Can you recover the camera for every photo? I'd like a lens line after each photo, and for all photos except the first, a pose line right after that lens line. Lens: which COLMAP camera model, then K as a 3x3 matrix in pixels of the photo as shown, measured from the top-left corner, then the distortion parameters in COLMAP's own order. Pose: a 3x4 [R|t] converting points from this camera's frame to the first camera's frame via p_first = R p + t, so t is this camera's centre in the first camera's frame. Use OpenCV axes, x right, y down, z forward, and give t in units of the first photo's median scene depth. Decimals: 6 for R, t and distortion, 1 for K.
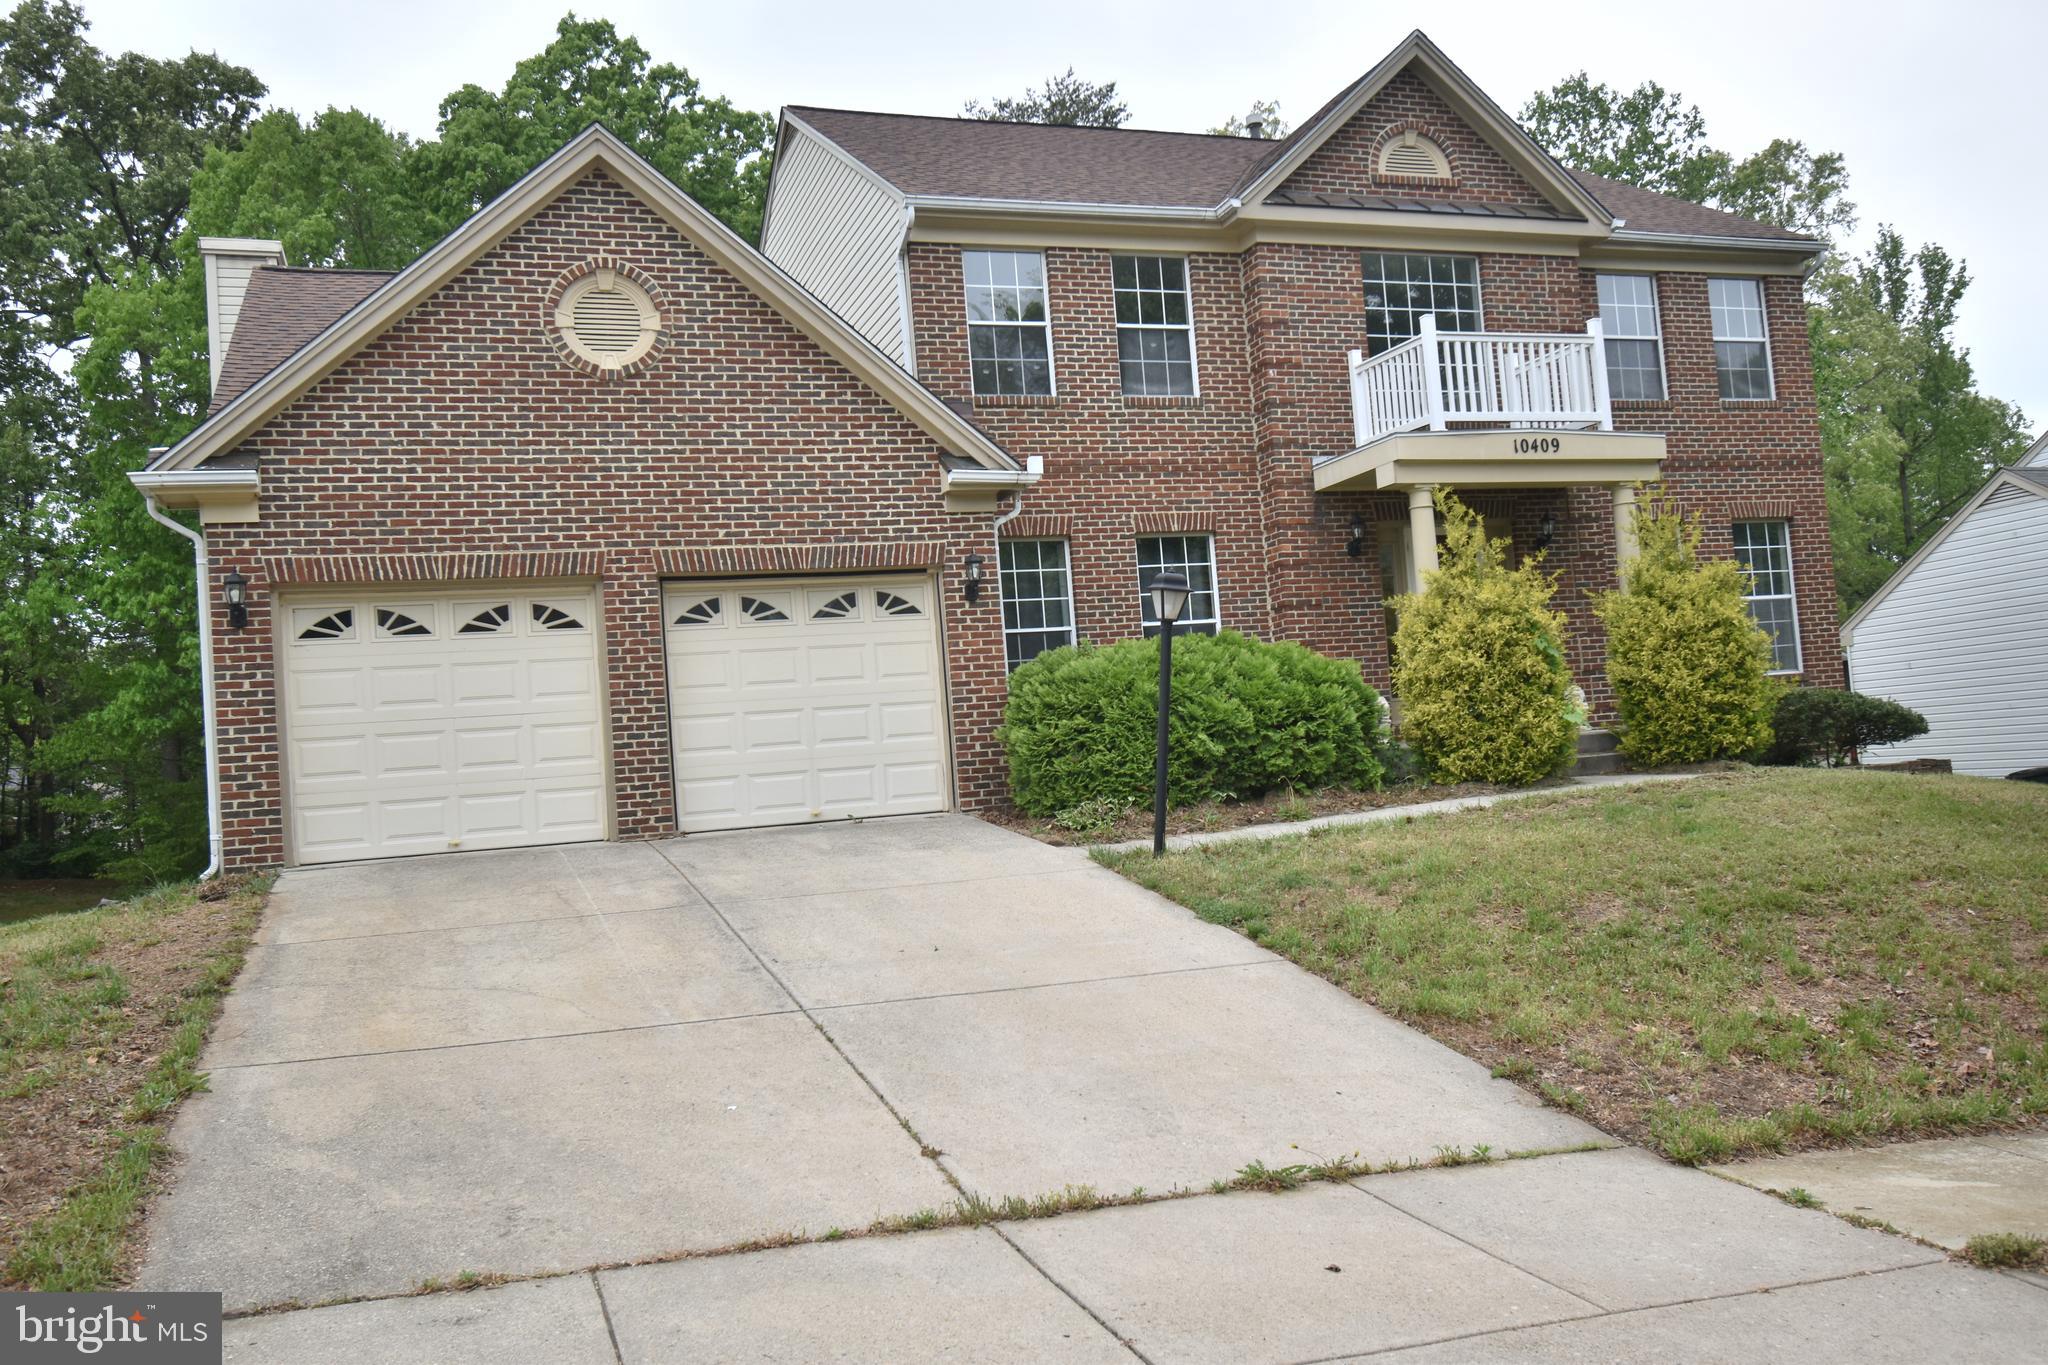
lens RADIAL K [[1686.4, 0, 1023.8], [0, 1686.4, 684.6], [0, 0, 1]] dist [-0.003305, -0.014583]
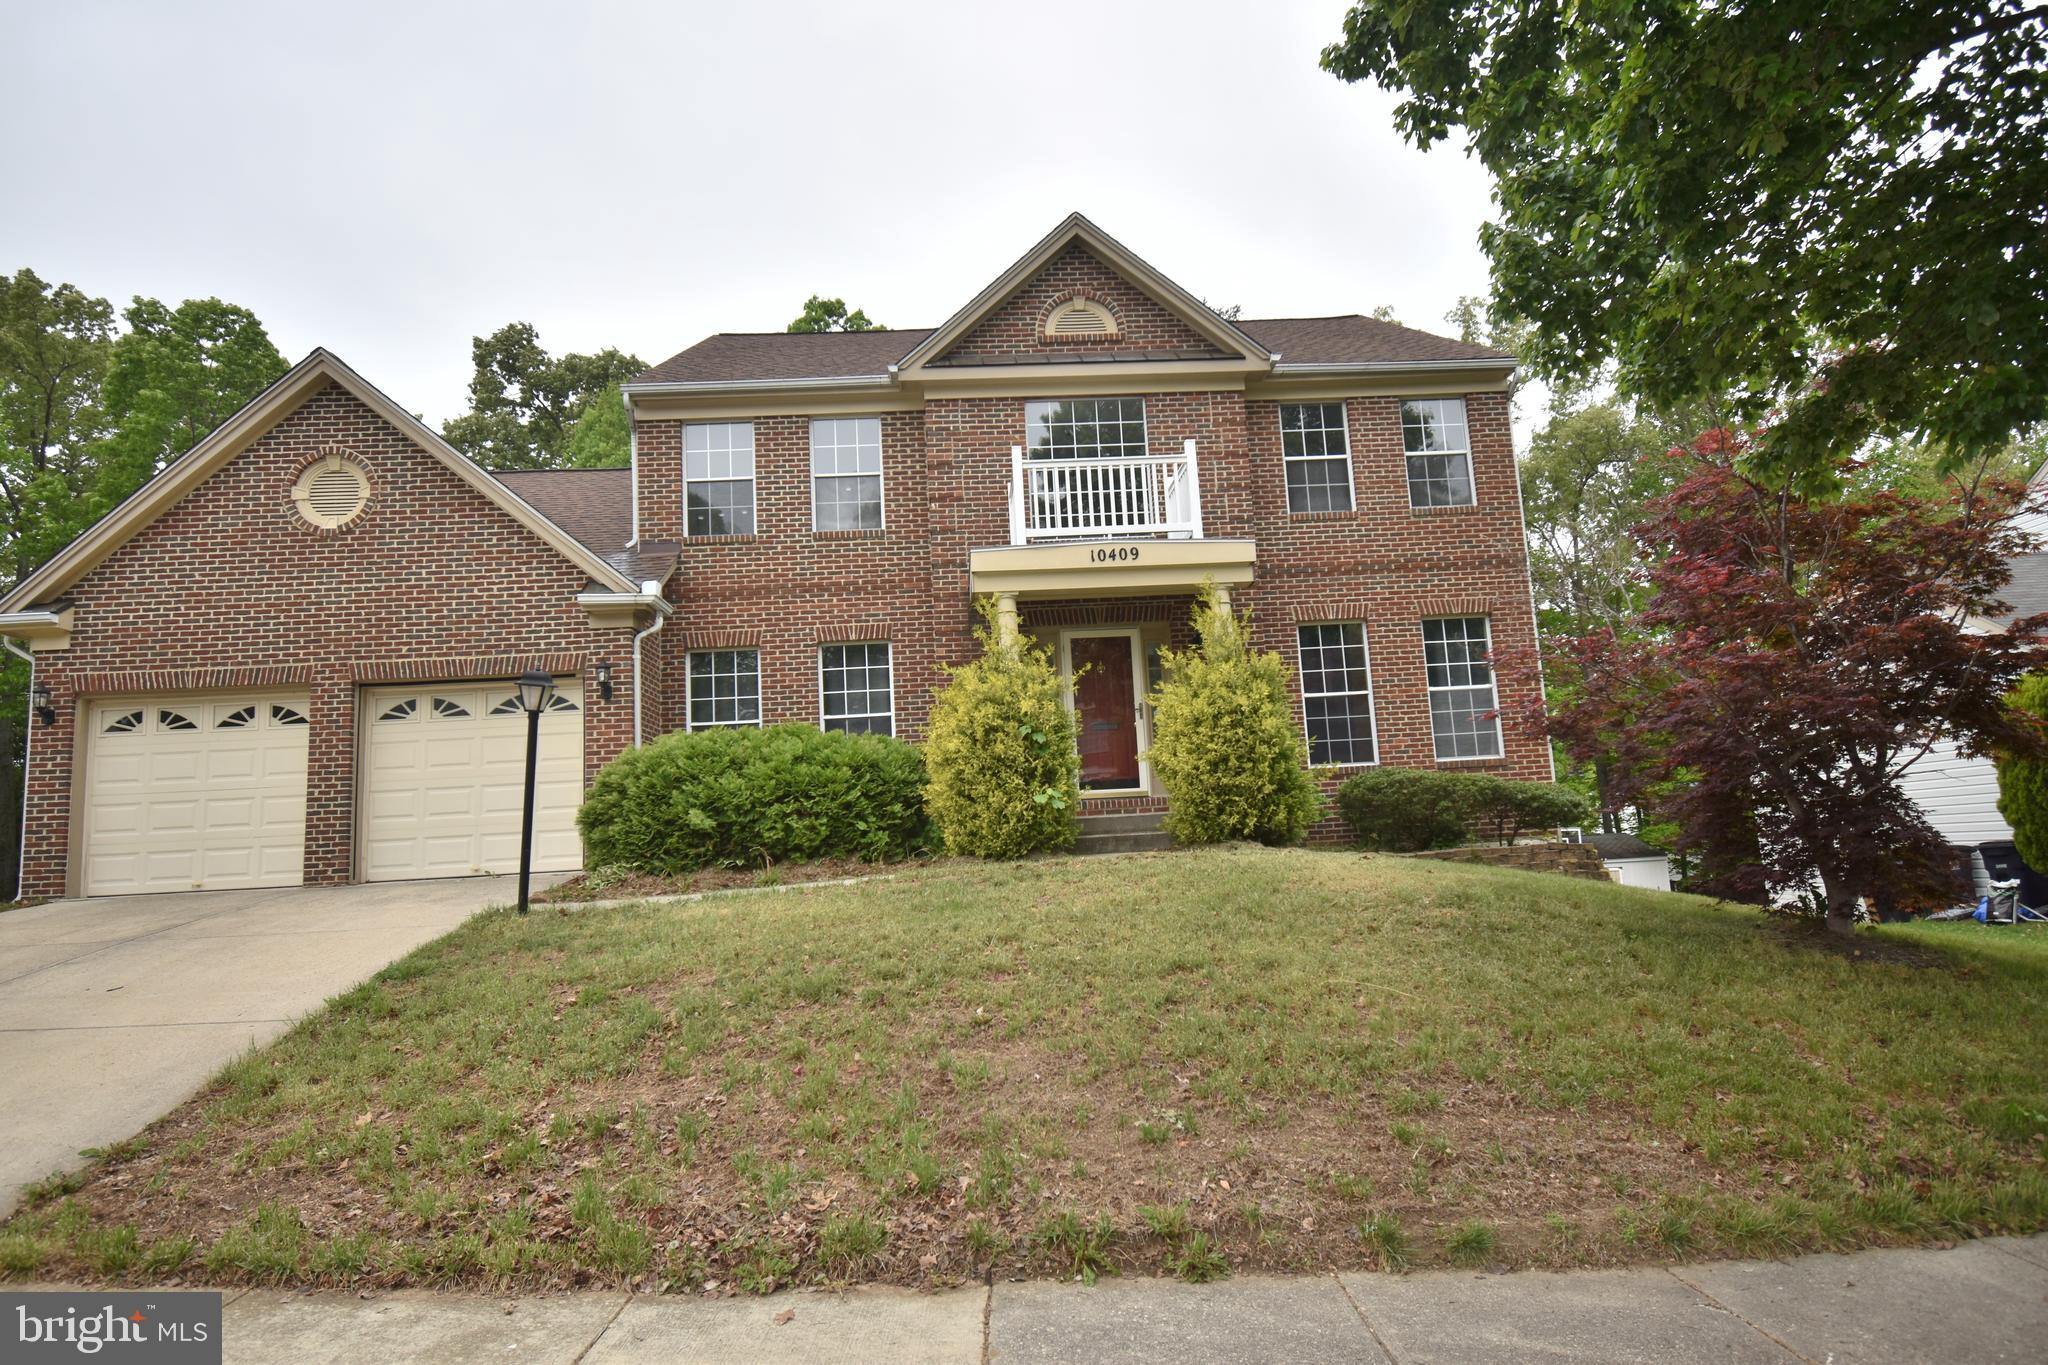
lens RADIAL K [[1214.9, 0, 1023.9], [0, 1214.9, 682.2], [0, 0, 1]] dist [-0.000143, -0.005766]
pose [[0.957164, -0.017981, -0.288987, 0.523111], [-0.002479, 0.997524, -0.070278, -0.000085], [0.289535, 0.067984, 0.954750, 0.236616]]
